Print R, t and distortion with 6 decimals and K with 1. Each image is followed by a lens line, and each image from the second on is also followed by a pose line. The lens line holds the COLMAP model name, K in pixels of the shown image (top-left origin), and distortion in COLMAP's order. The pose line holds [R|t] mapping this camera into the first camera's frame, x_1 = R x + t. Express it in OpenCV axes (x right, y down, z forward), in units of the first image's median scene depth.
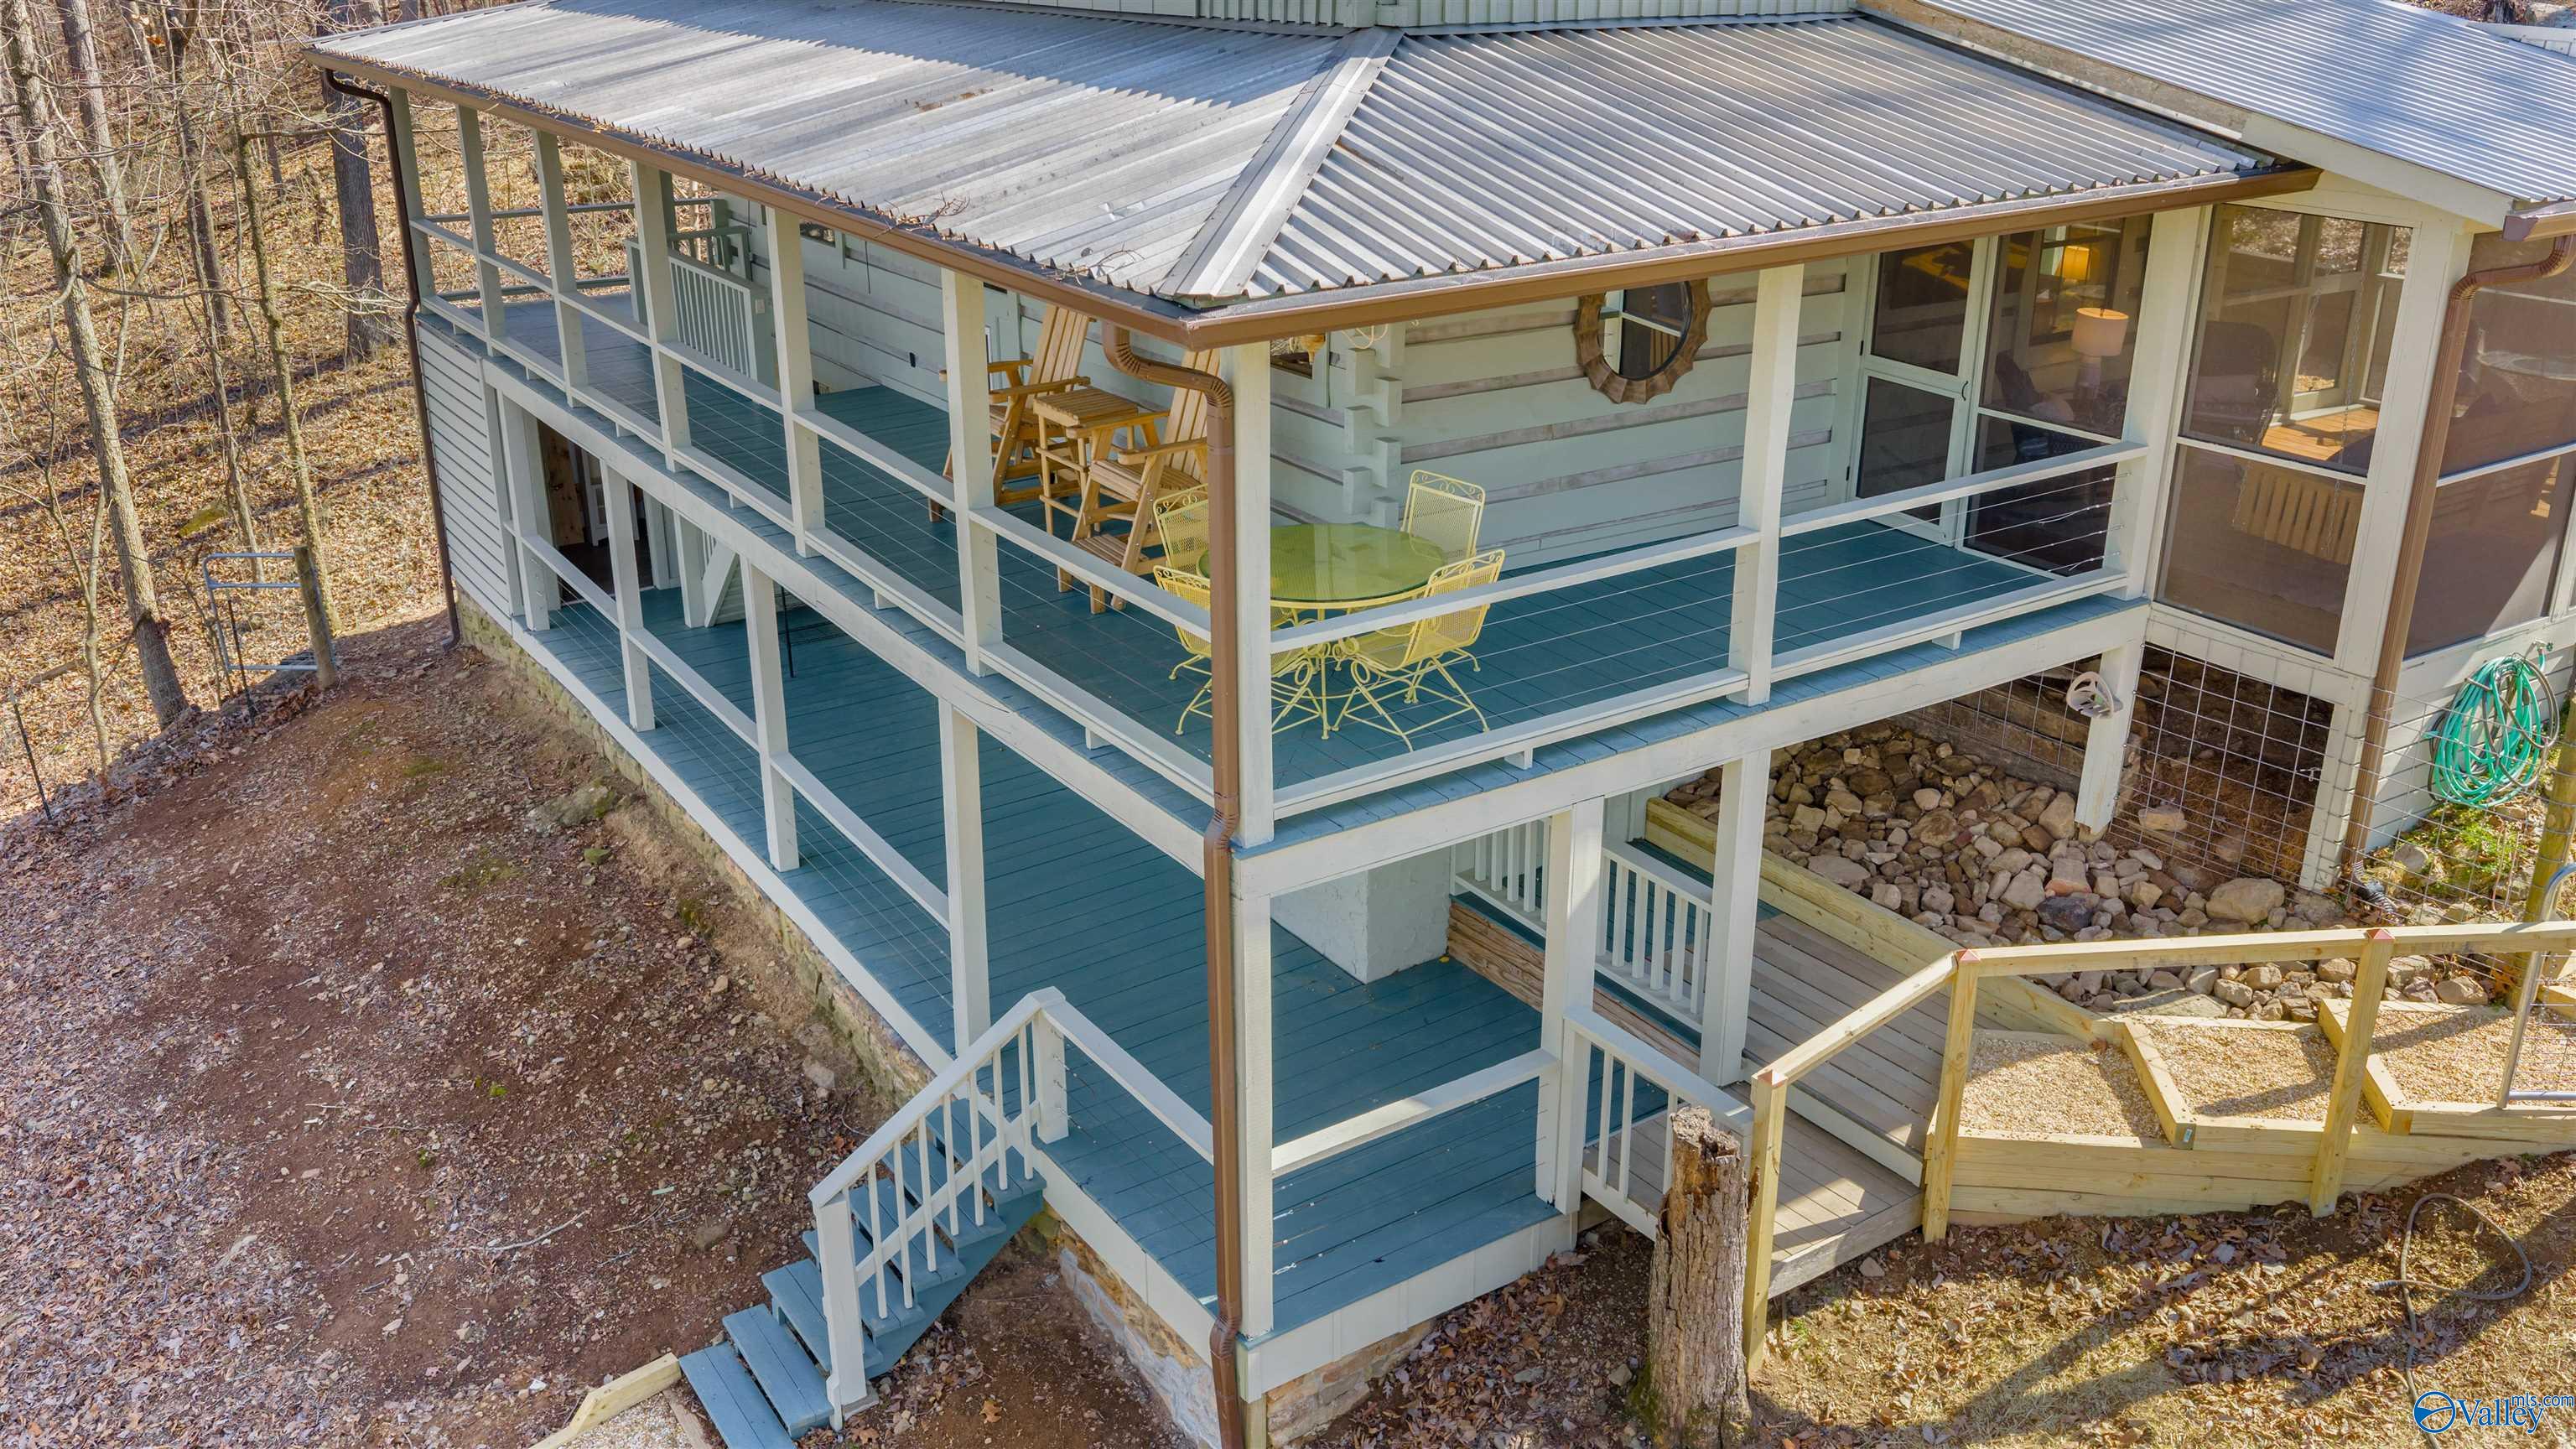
lens RADIAL K [[2107.5, 0, 1286.4], [0, 2107.5, 679.3], [0, 0, 1]] dist [0.032838, -0.053323]
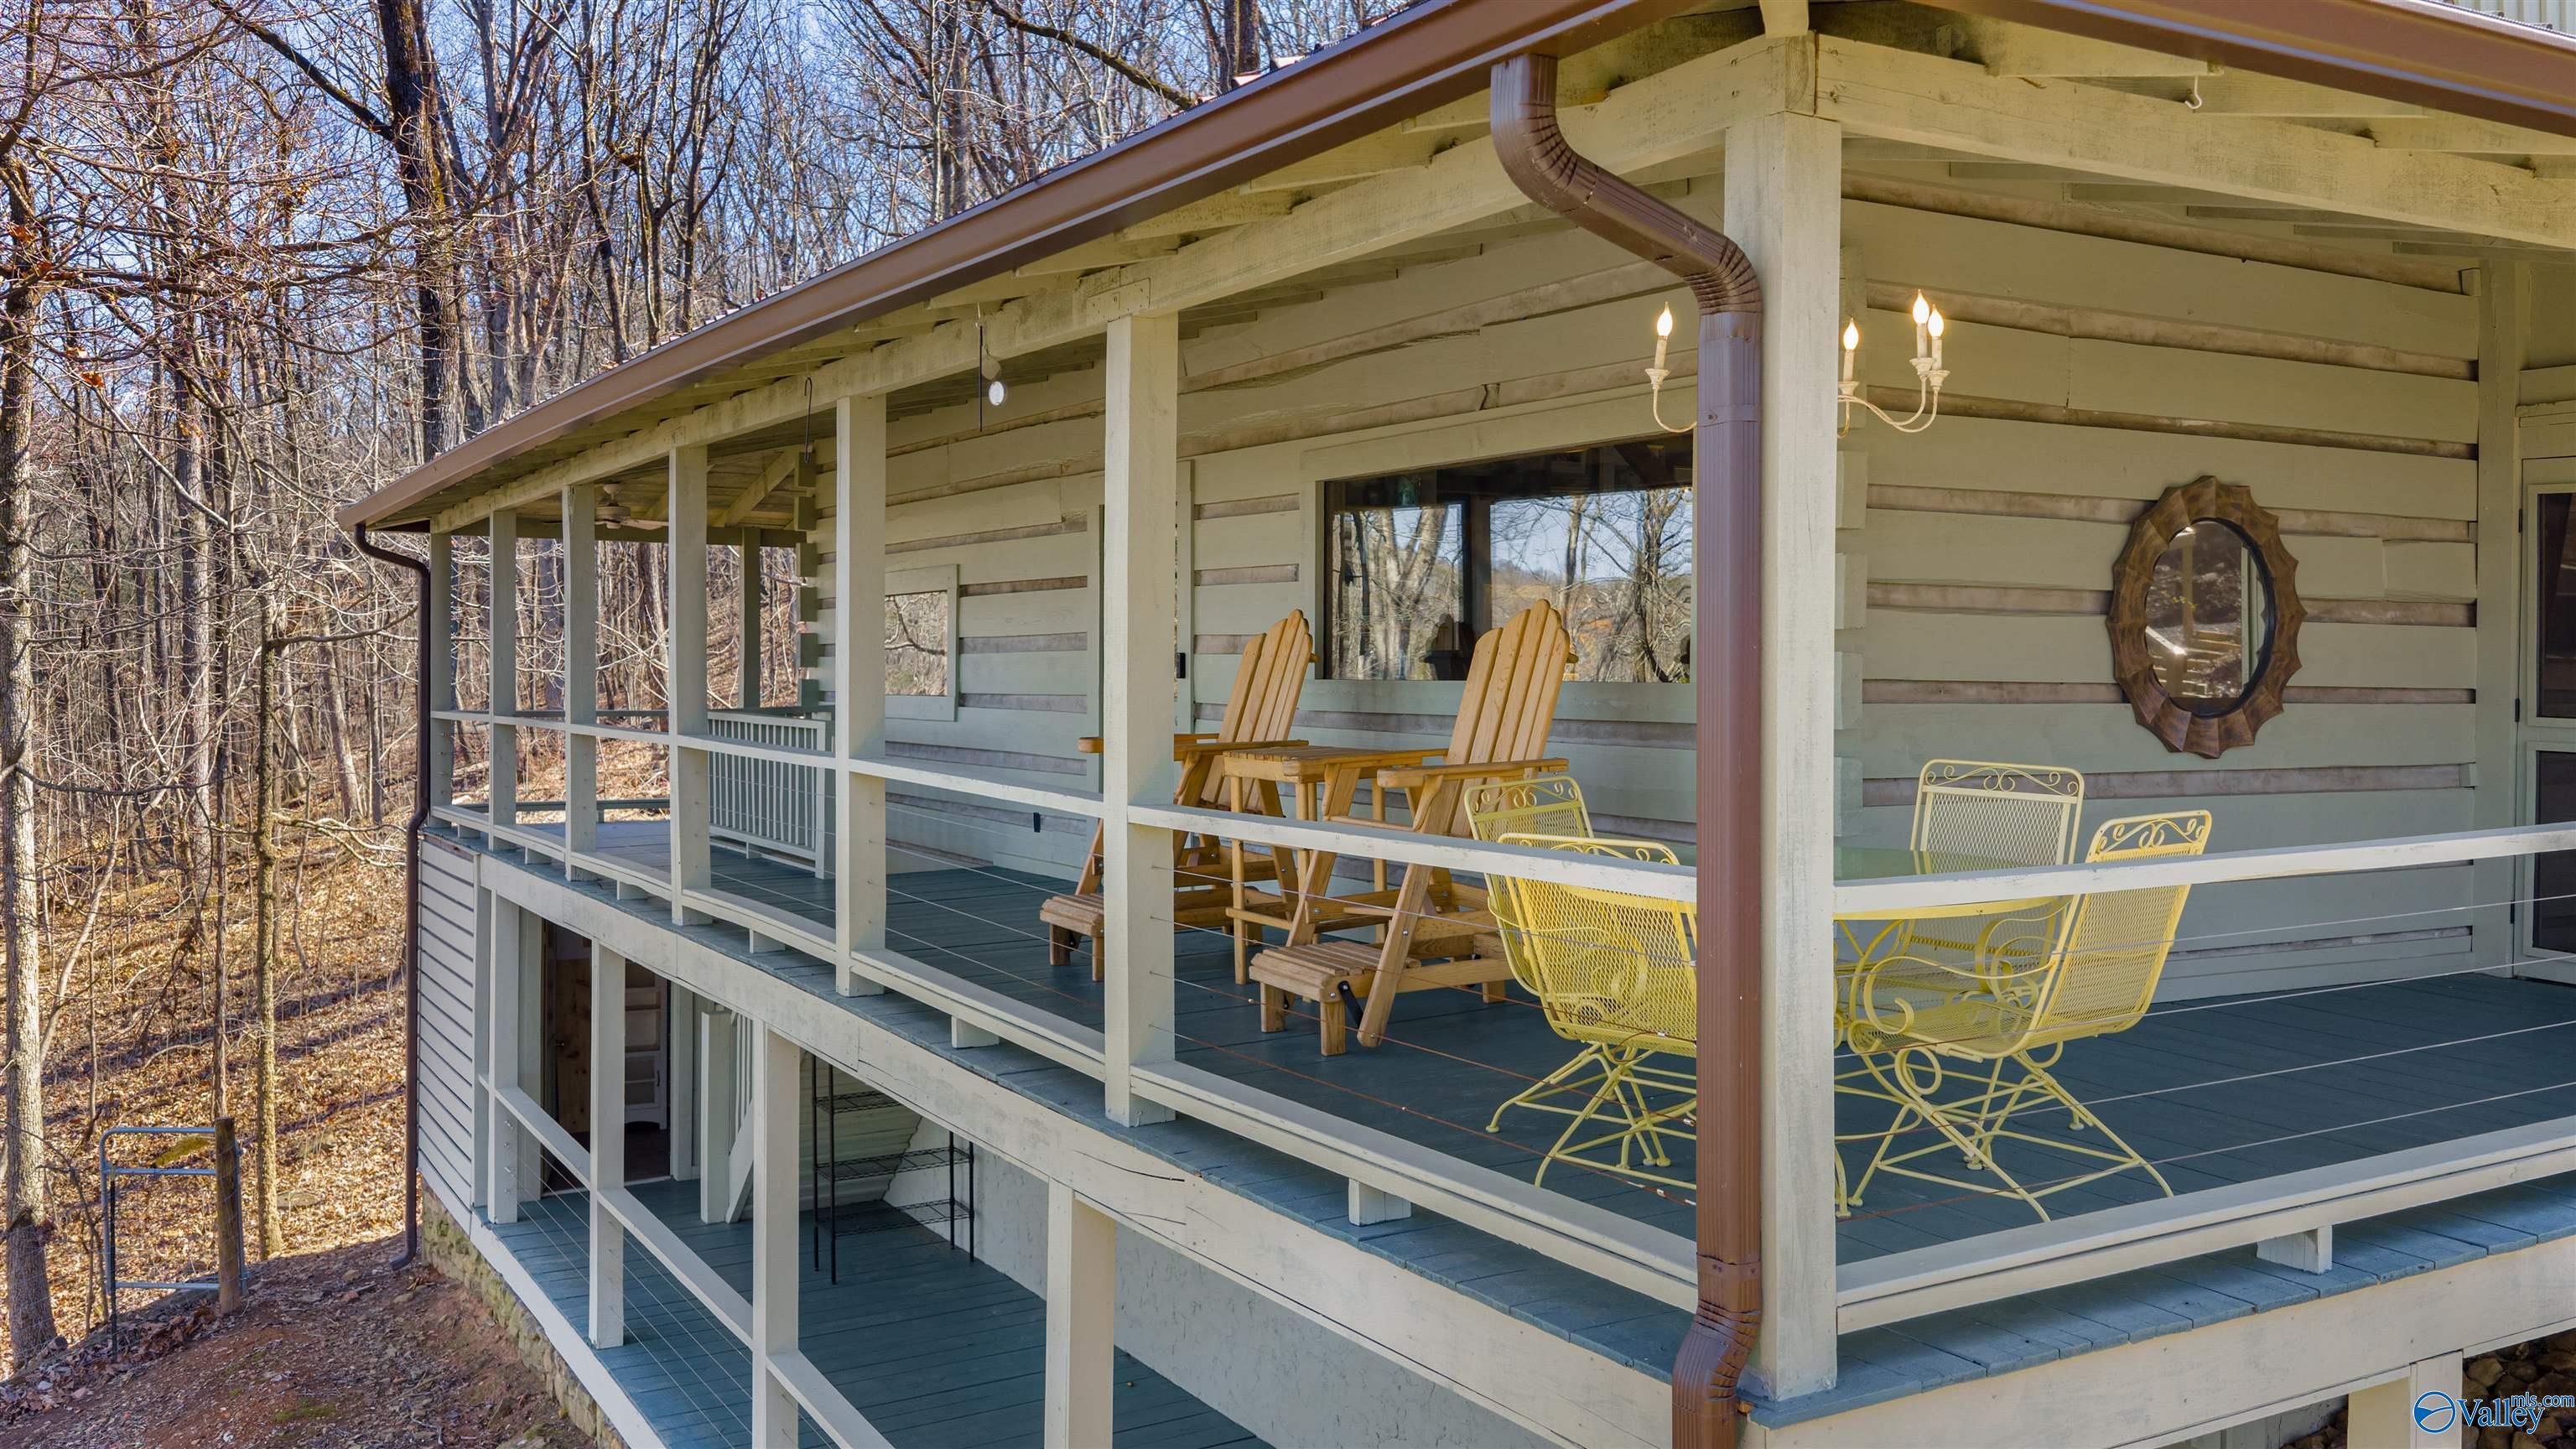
lens RADIAL K [[2107.5, 0, 1286.4], [0, 2107.5, 679.3], [0, 0, 1]] dist [0.032838, -0.053323]
pose [[0.998468, 0.007092, -0.054883, -0.047591], [-0.025448, 0.939510, -0.341575, 0.046329], [0.049141, 0.342449, 0.938251, 0.282745]]
